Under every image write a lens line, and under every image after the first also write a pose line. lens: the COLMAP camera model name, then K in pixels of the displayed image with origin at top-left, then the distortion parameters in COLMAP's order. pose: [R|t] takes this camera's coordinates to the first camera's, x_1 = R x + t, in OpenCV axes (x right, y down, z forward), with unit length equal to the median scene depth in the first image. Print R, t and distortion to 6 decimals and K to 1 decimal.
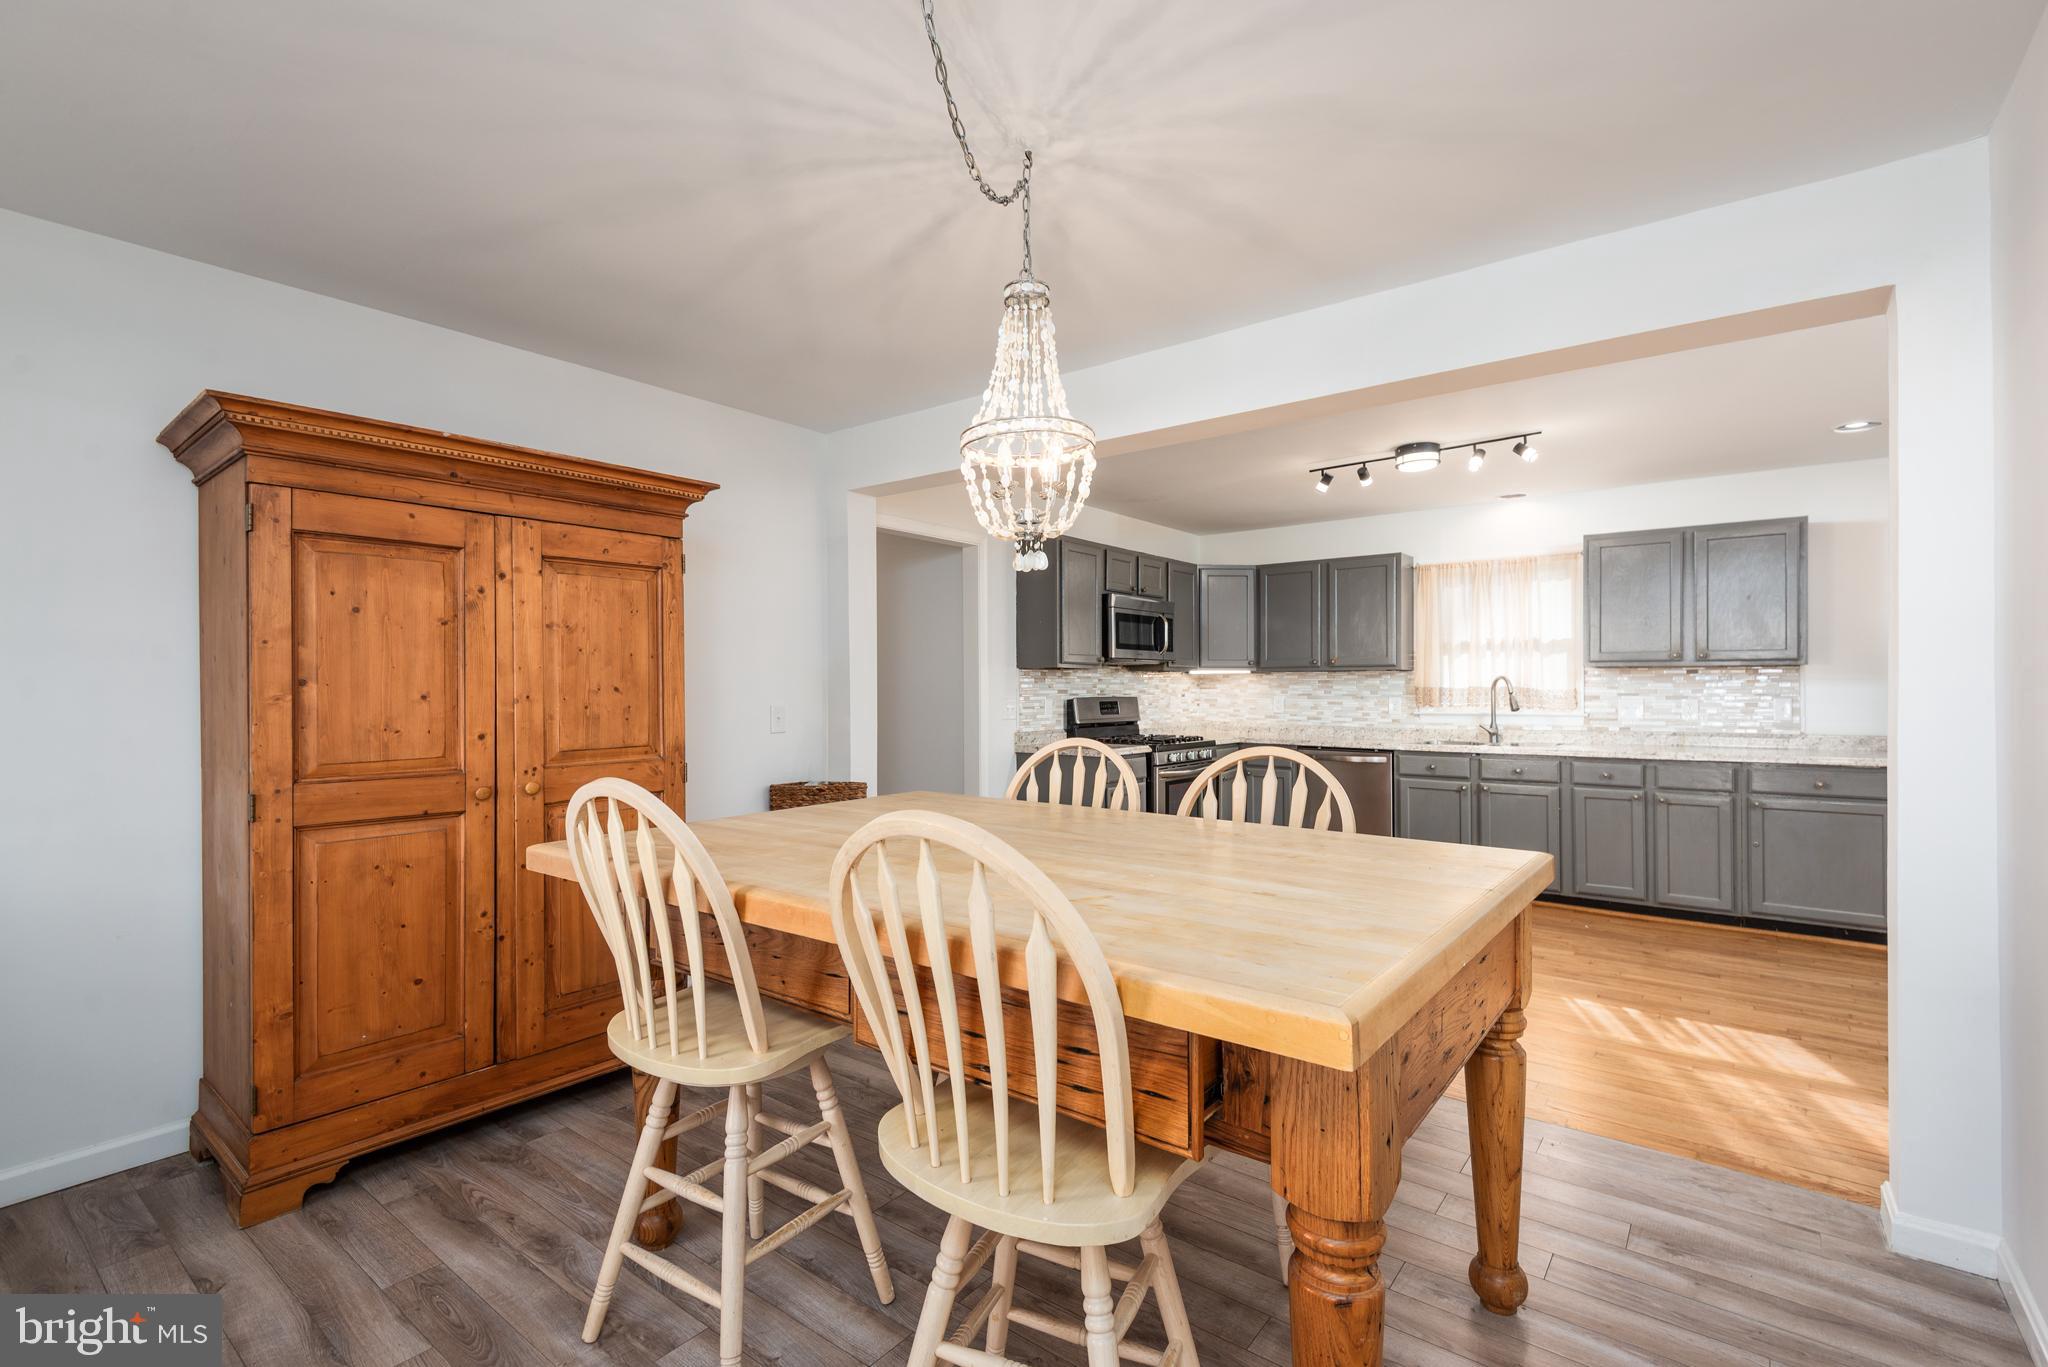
lens RADIAL K [[913.8, 0, 1010.5], [0, 913.8, 681.8], [0, 0, 1]] dist [0.000088, -0.001027]
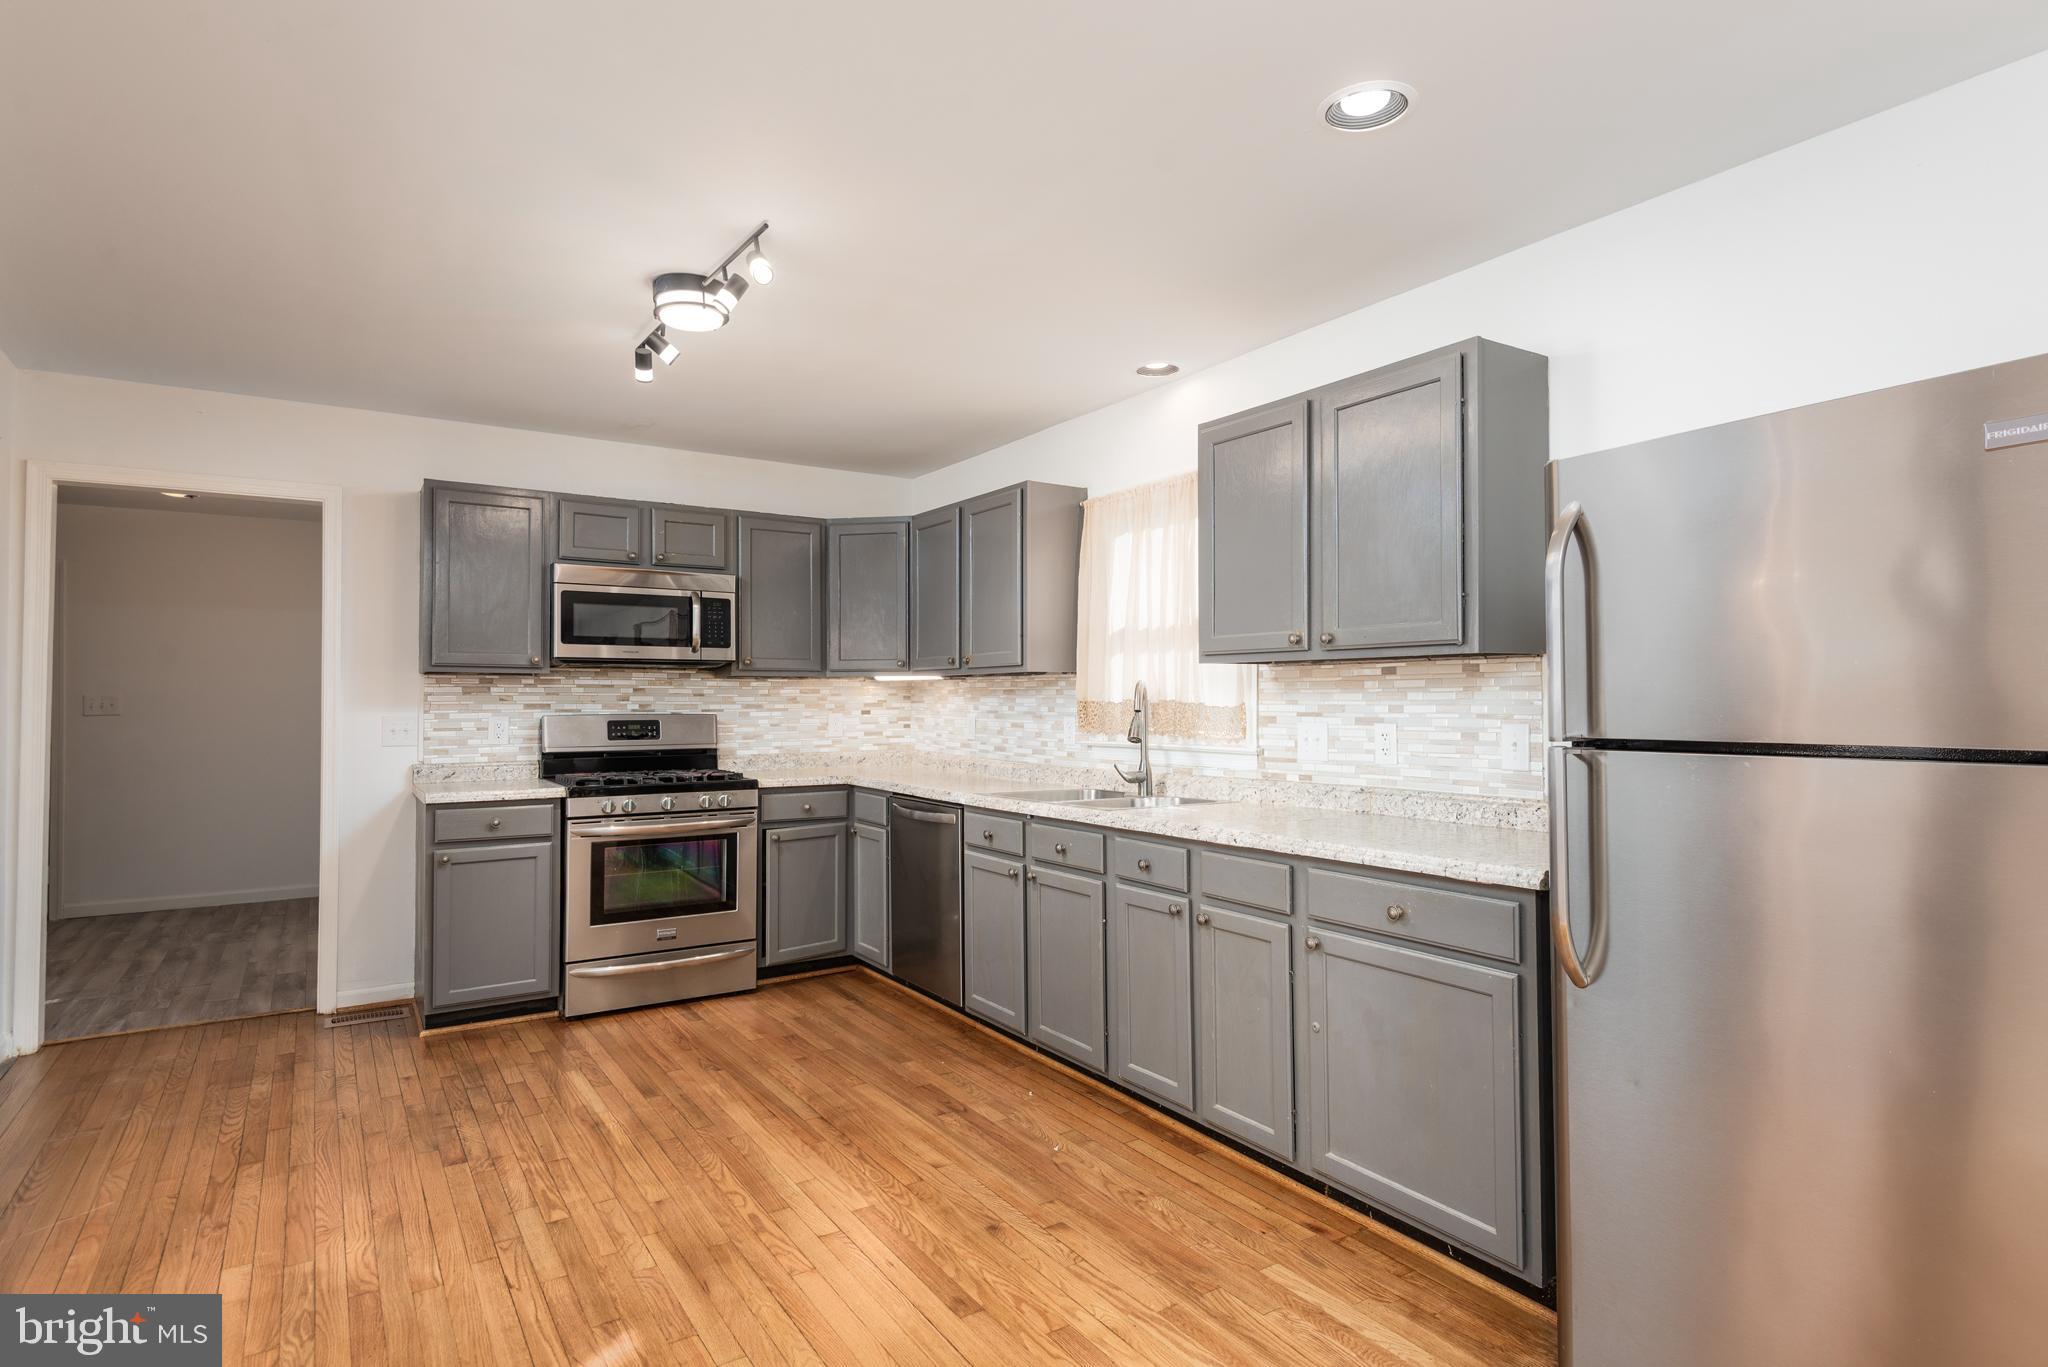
lens RADIAL K [[1081.9, 0, 1025.9], [0, 1081.9, 679.6], [0, 0, 1]] dist [0.036691, -0.017738]
pose [[0.951081, -0.005274, -0.308896, 0.662105], [0.001390, 0.999917, -0.012795, 0.001154], [0.308937, 0.011740, 0.951010, 0.313865]]
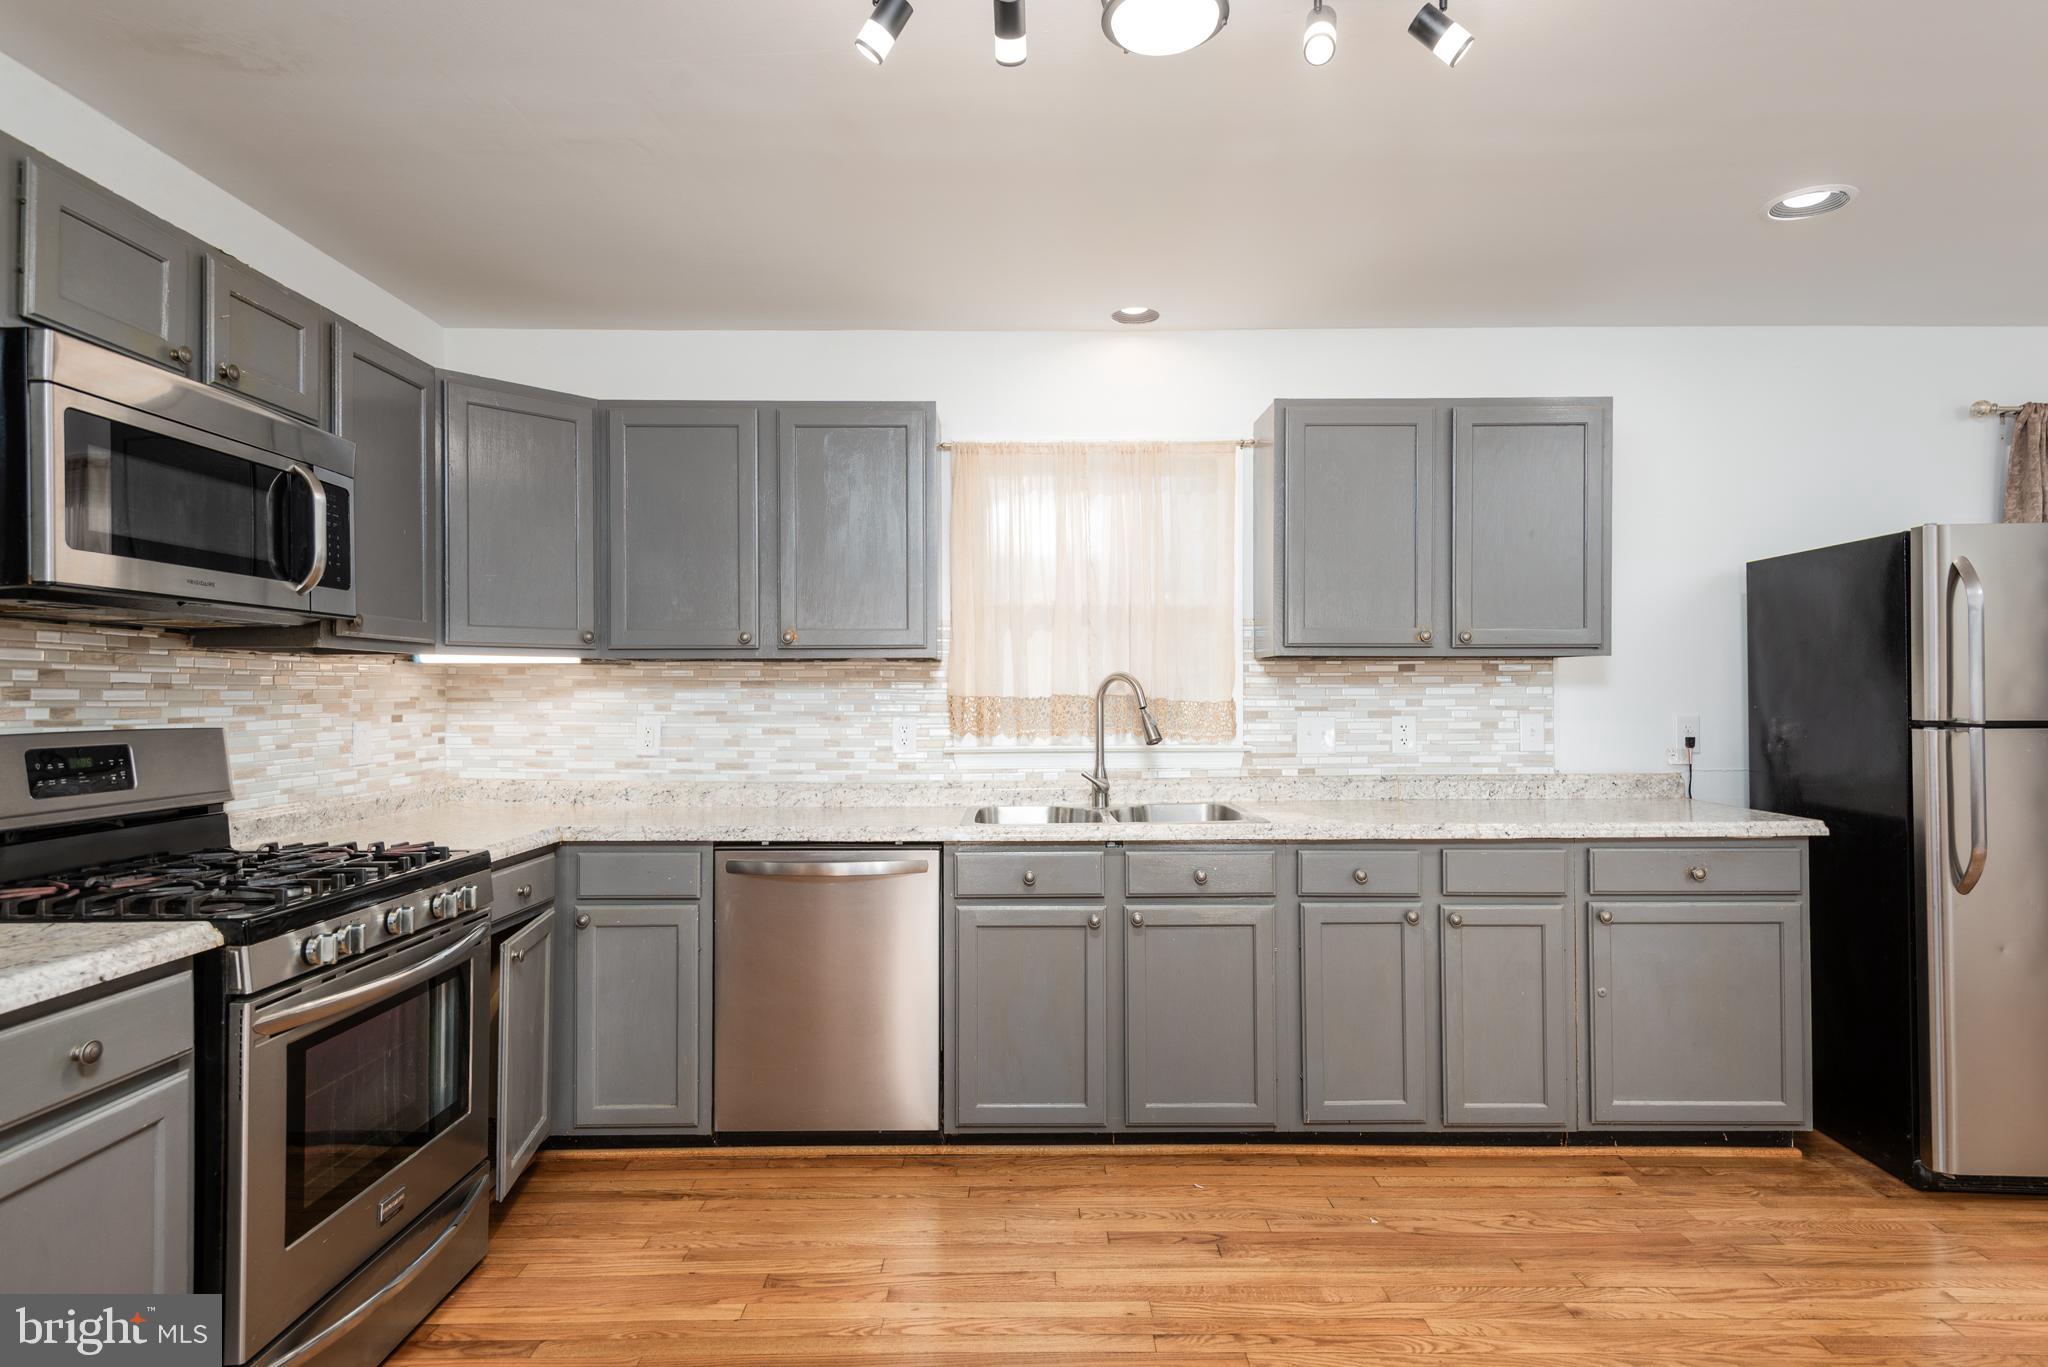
lens RADIAL K [[1081.9, 0, 1031.7], [0, 1081.9, 683.7], [0, 0, 1]] dist [0.036691, -0.017738]
pose [[0.773509, 0.005346, 0.633763, 0.122542], [-0.002633, 0.999983, -0.005221, 0.002377], [-0.633780, 0.002370, 0.773510, 0.558656]]
